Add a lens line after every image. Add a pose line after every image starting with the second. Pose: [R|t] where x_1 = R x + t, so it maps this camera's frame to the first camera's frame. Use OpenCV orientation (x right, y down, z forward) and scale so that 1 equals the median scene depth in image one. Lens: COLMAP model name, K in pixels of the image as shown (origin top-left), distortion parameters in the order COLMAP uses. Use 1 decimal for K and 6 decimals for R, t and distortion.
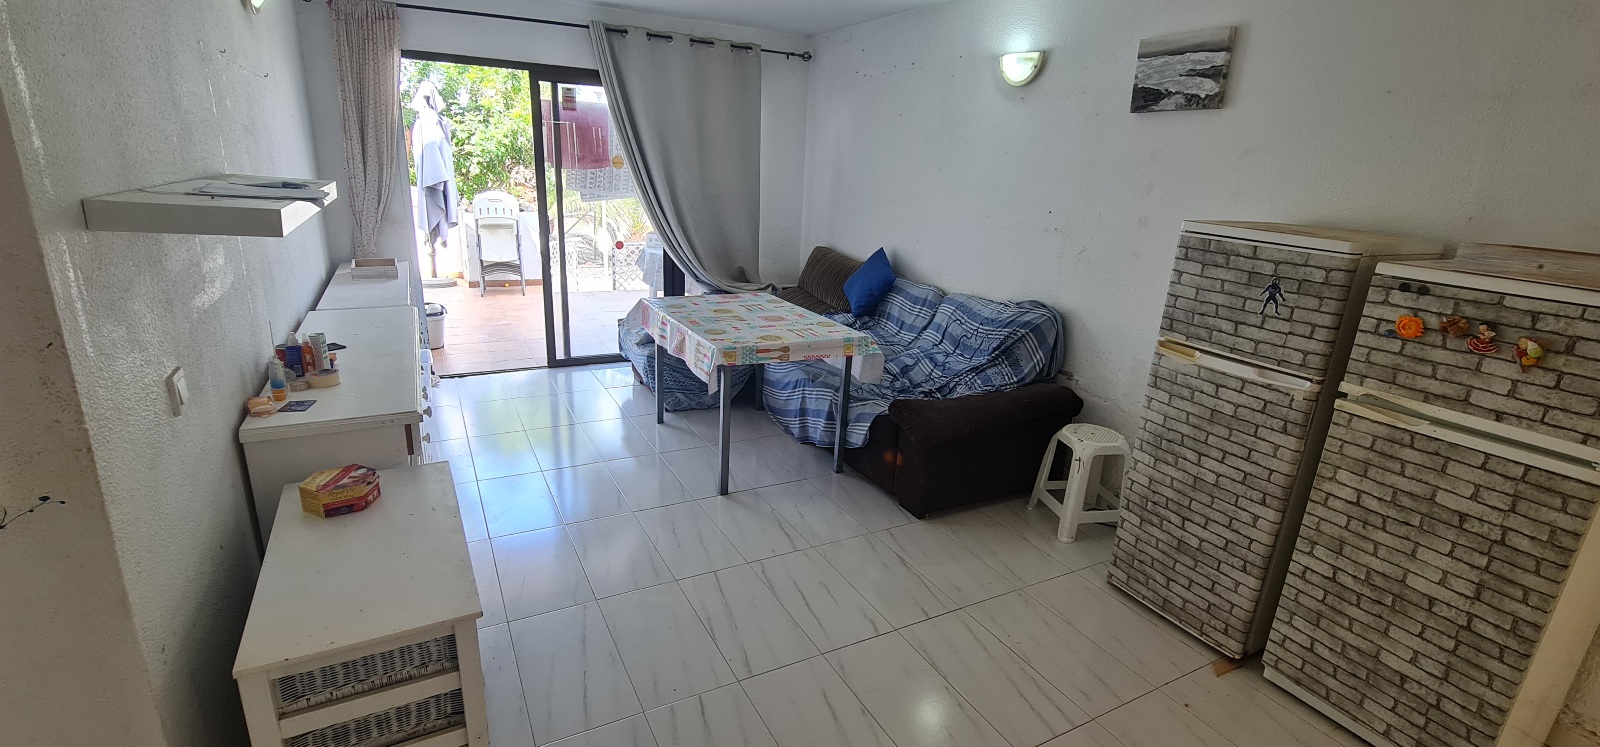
lens RADIAL K [[704.2, 0, 800.1], [0, 704.2, 379.8], [0, 0, 1]] dist [-0.003077, 0.000090]
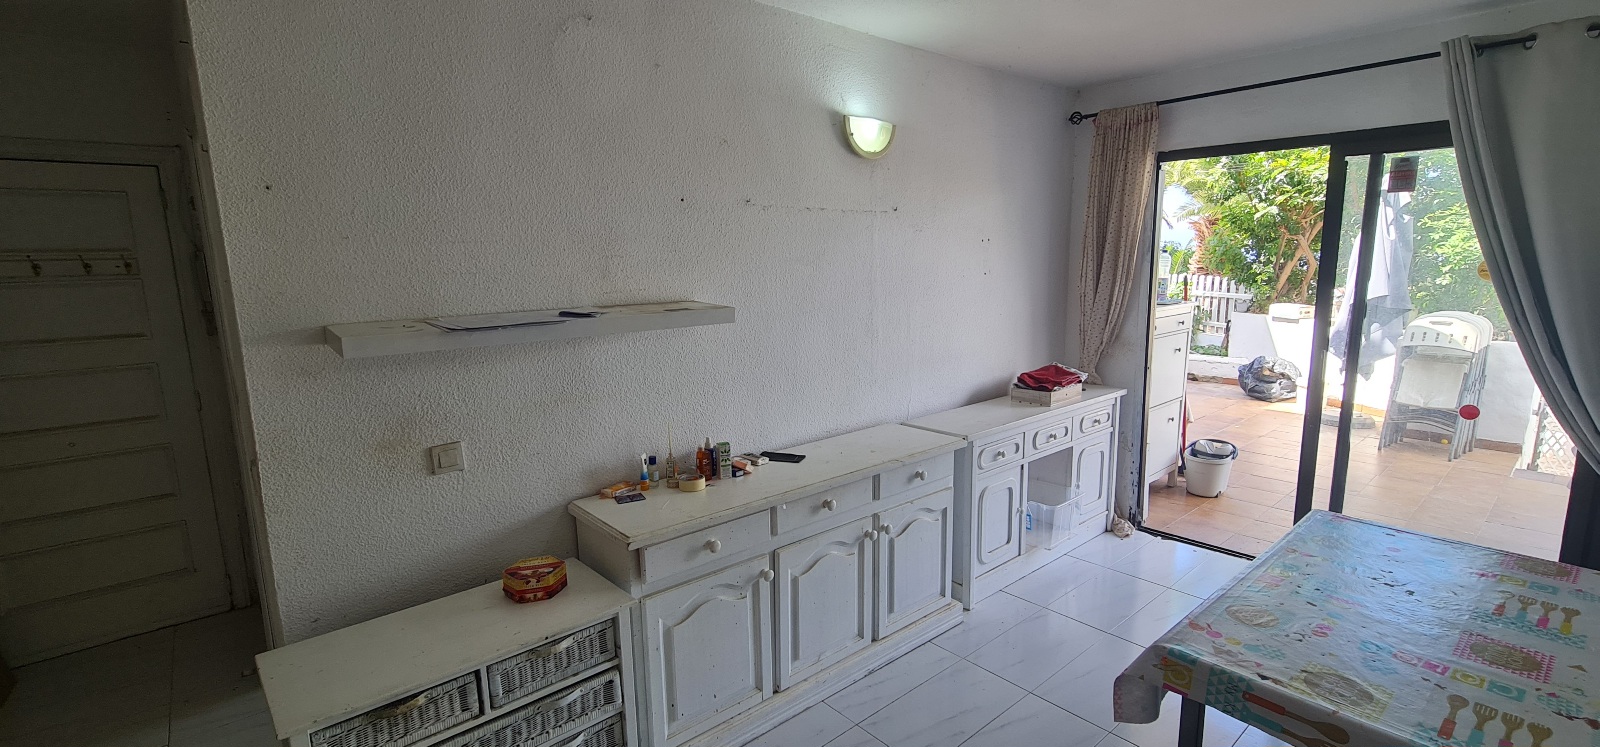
lens RADIAL K [[704.2, 0, 800.1], [0, 704.2, 379.8], [0, 0, 1]] dist [-0.003077, 0.000090]
pose [[0.230610, 0.119570, -0.965672, 0.184089], [-0.261248, 0.963592, 0.056924, -0.122969], [0.937320, 0.239153, 0.253451, 0.397589]]
